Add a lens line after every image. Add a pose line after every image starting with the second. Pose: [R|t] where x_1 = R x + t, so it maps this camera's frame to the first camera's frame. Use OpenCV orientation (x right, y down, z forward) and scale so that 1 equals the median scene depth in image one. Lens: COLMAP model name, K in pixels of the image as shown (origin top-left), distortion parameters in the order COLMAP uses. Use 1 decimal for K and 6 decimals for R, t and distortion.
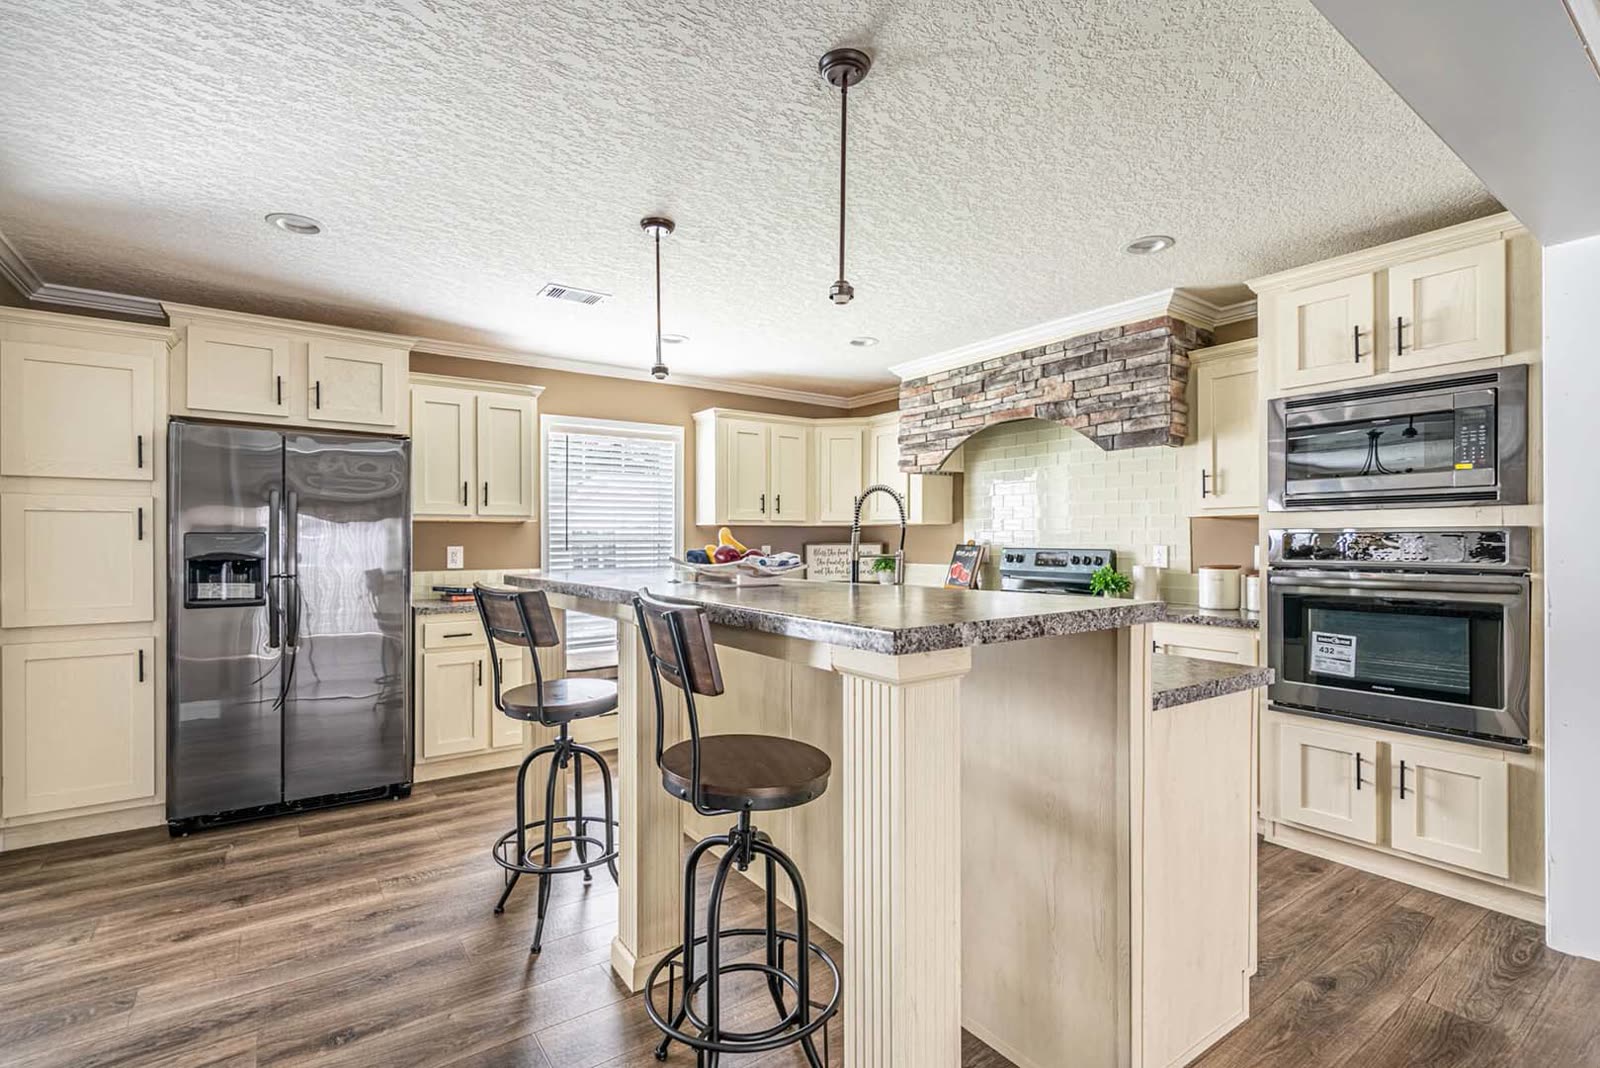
lens RADIAL K [[725.3, 0, 800.3], [0, 725.3, 545.3], [0, 0, 1]] dist [-0.009177, 0.003483]
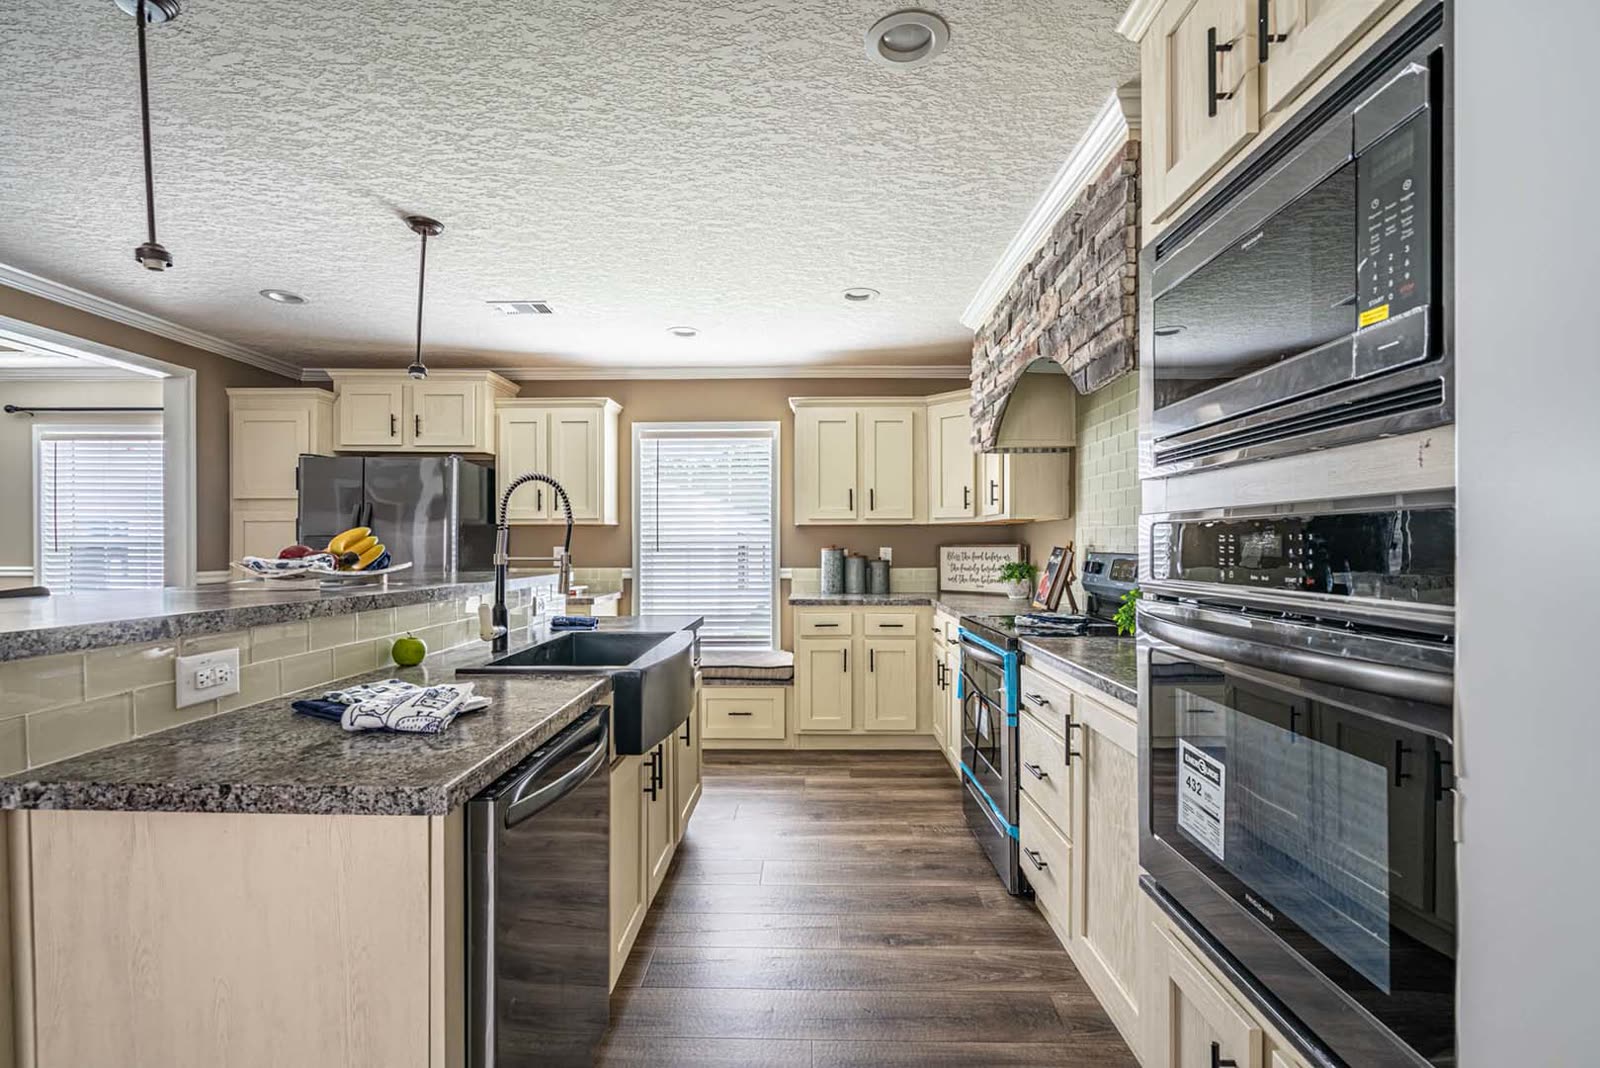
lens RADIAL K [[725.3, 0, 807.7], [0, 725.3, 534.4], [0, 0, 1]] dist [-0.009177, 0.003483]
pose [[0.808933, -0.012843, -0.587761, 0.512223], [-0.005724, 0.999542, -0.029718, 0.013214], [0.587873, 0.027405, 0.808489, 0.312690]]
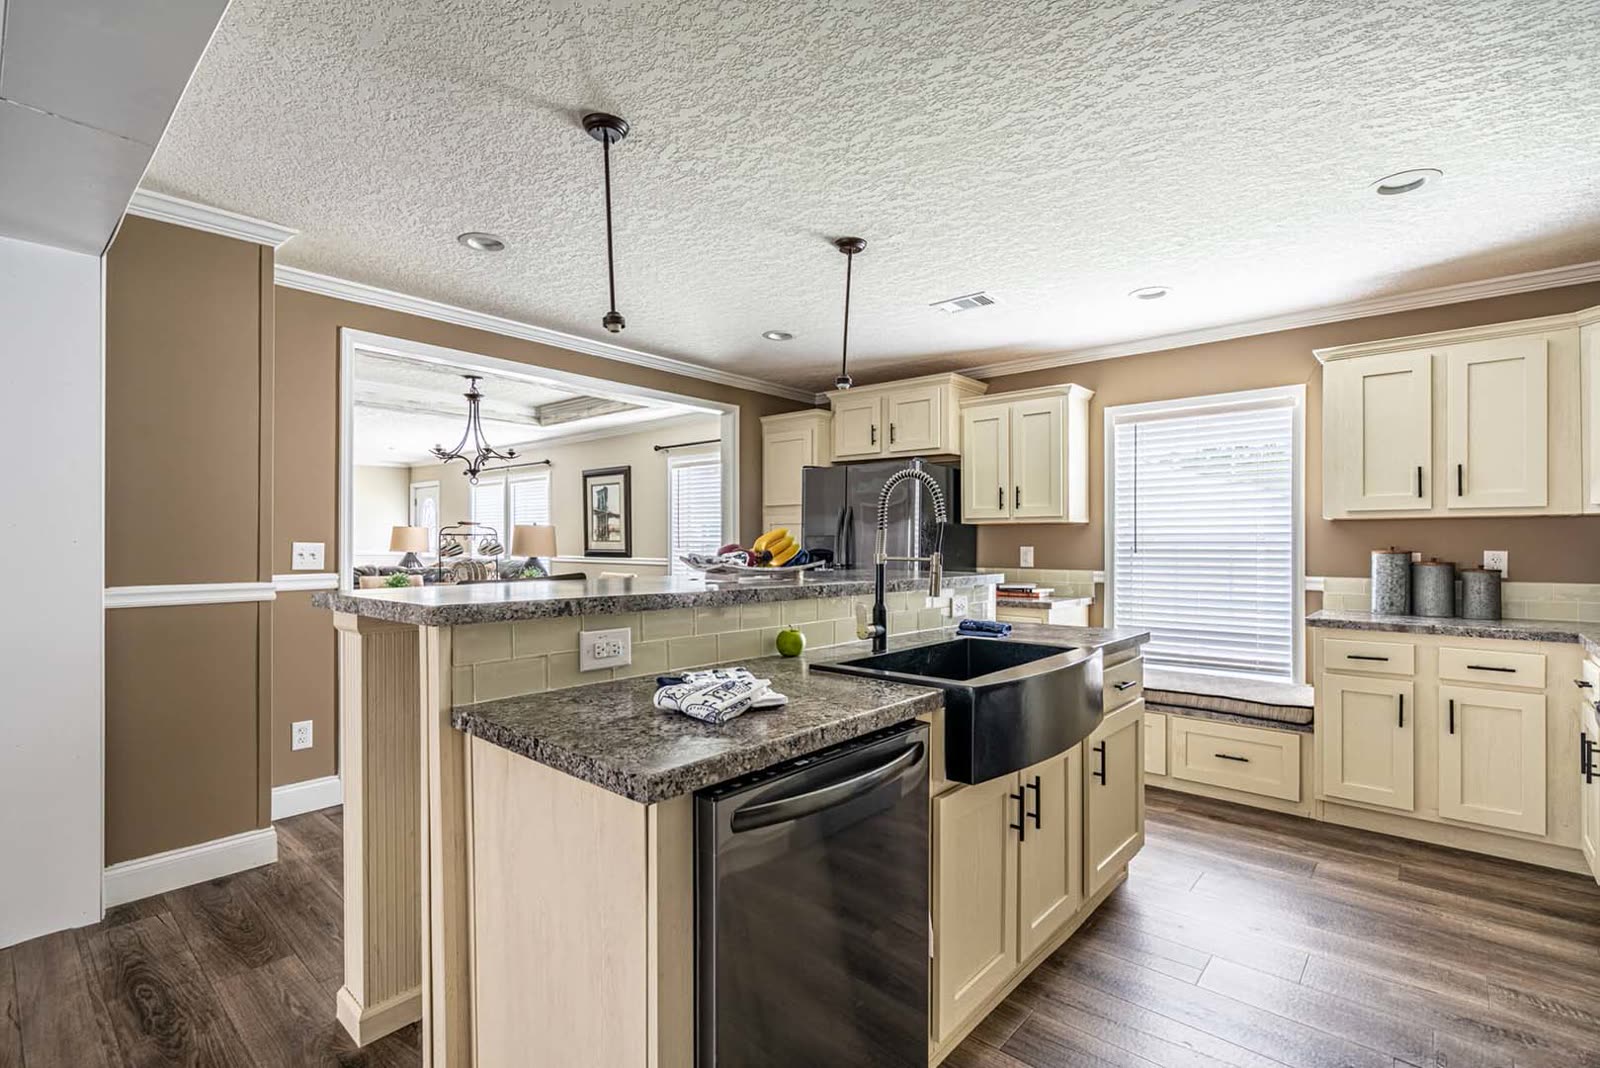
lens RADIAL K [[741.1, 0, 793.0], [0, 741.1, 536.7], [0, 0, 1]] dist [-0.008136, 0.002912]
pose [[0.221927, -0.011714, -0.974993, 0.531930], [-0.018600, 0.999695, -0.016244, 0.010847], [0.974886, 0.021739, 0.221642, 0.418402]]
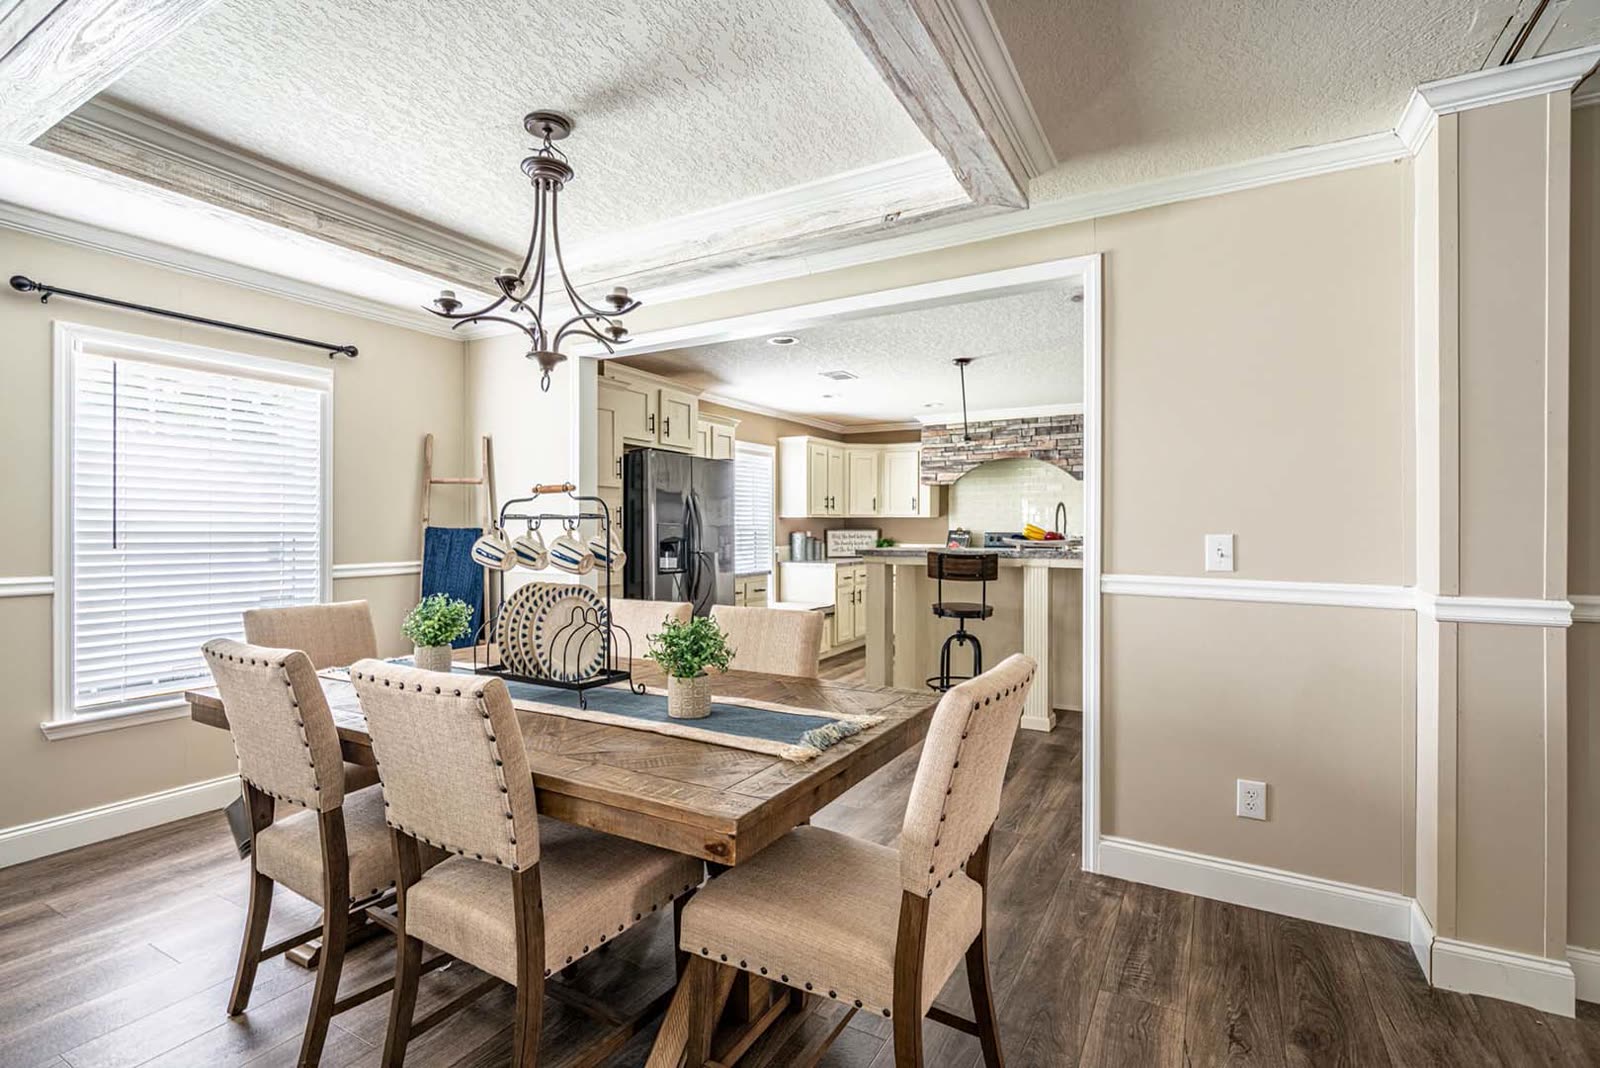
lens RADIAL K [[725.3, 0, 805.7], [0, 725.3, 535.1], [0, 0, 1]] dist [-0.009177, 0.003483]
pose [[0.915495, -0.005060, 0.402296, -0.811726], [0.004027, 0.999986, 0.003414, 0.001526], [-0.402308, -0.001506, 0.915503, -0.353837]]
